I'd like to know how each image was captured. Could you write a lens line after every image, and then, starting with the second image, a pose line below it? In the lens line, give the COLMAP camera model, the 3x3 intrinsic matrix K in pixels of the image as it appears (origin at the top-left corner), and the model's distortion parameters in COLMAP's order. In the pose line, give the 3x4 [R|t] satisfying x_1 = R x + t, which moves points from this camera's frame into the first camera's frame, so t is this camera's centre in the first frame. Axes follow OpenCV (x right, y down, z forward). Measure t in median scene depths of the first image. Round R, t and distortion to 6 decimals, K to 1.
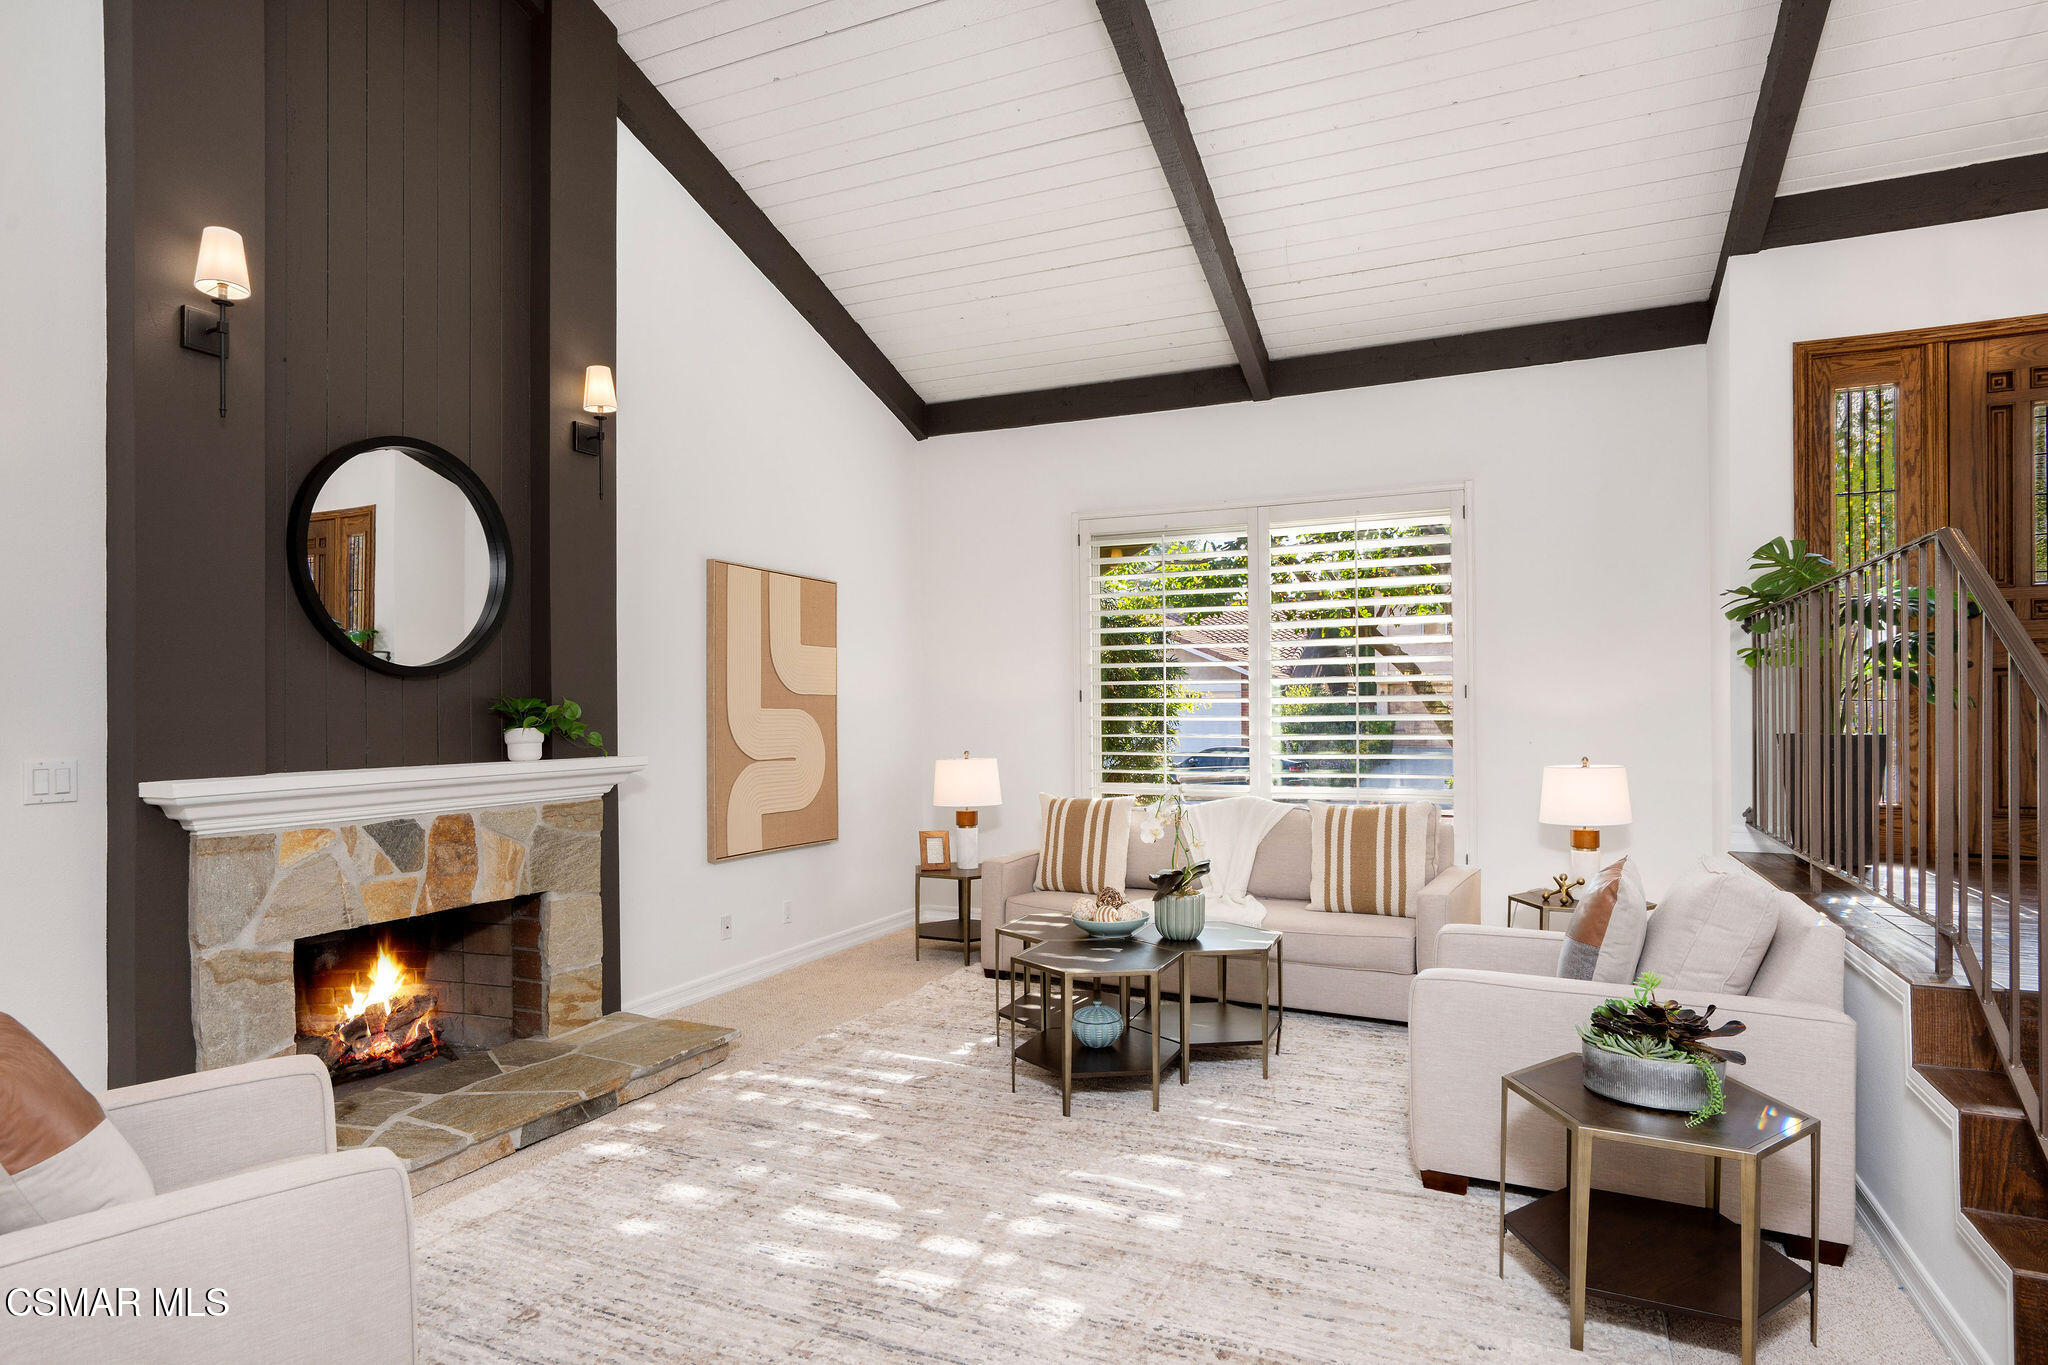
lens RADIAL K [[1127.4, 0, 1019.2], [0, 1127.4, 703.1], [0, 0, 1]] dist [0.004228, 0.000682]
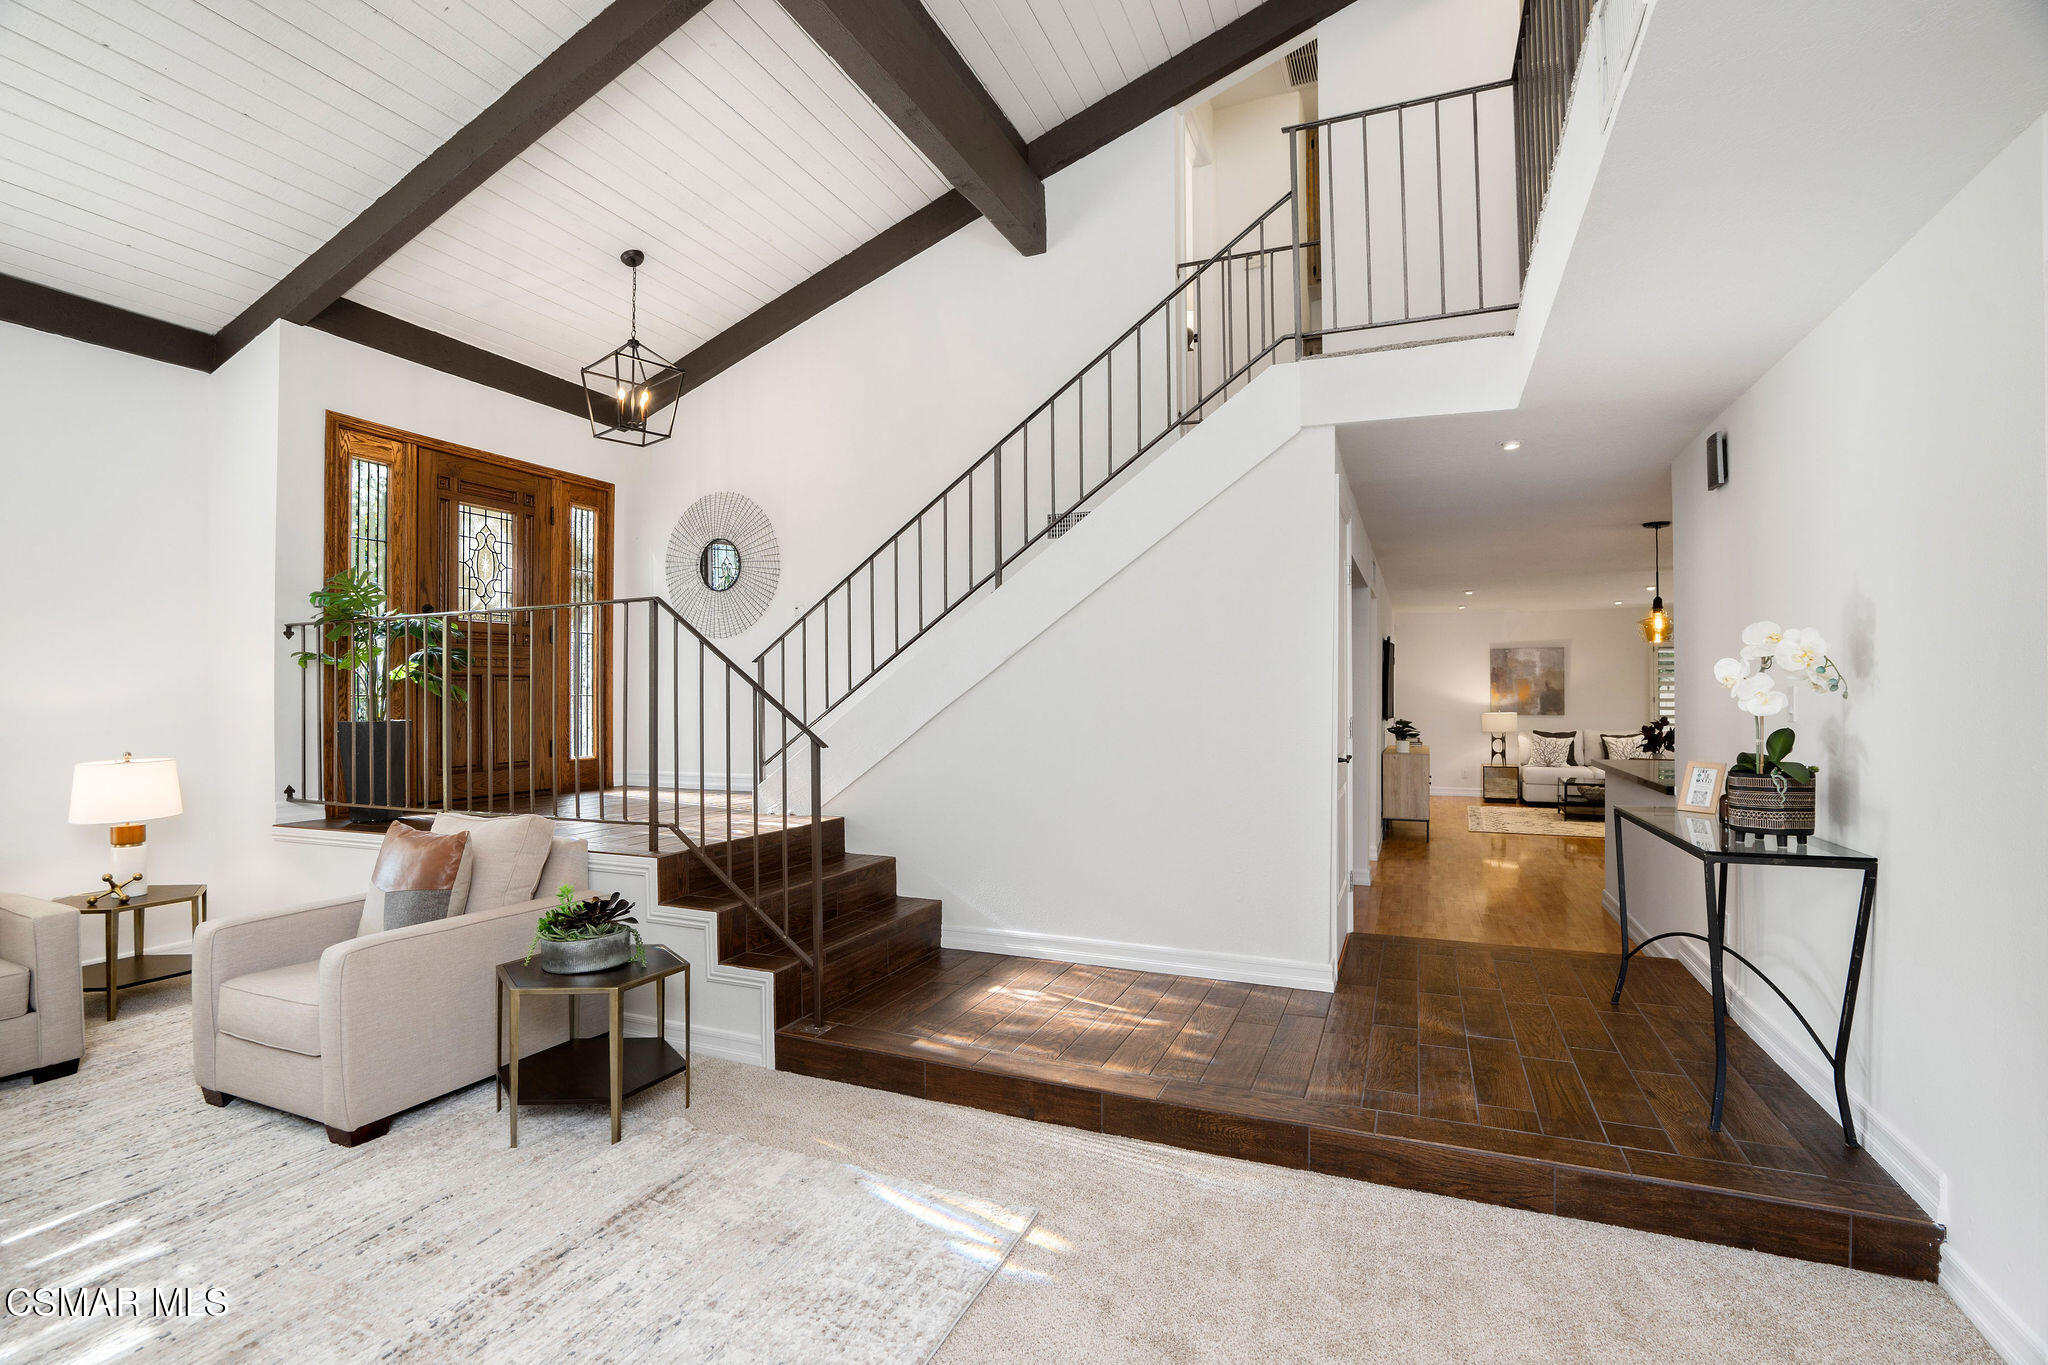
lens RADIAL K [[940.8, 0, 1022.0], [0, 940.8, 677.0], [0, 0, 1]] dist [-0.004272, -0.000379]
pose [[-0.024897, 0.035805, 0.999049, -0.364785], [0.002676, 0.999357, -0.035750, 0.014431], [-0.999686, 0.001783, -0.024977, 0.262735]]
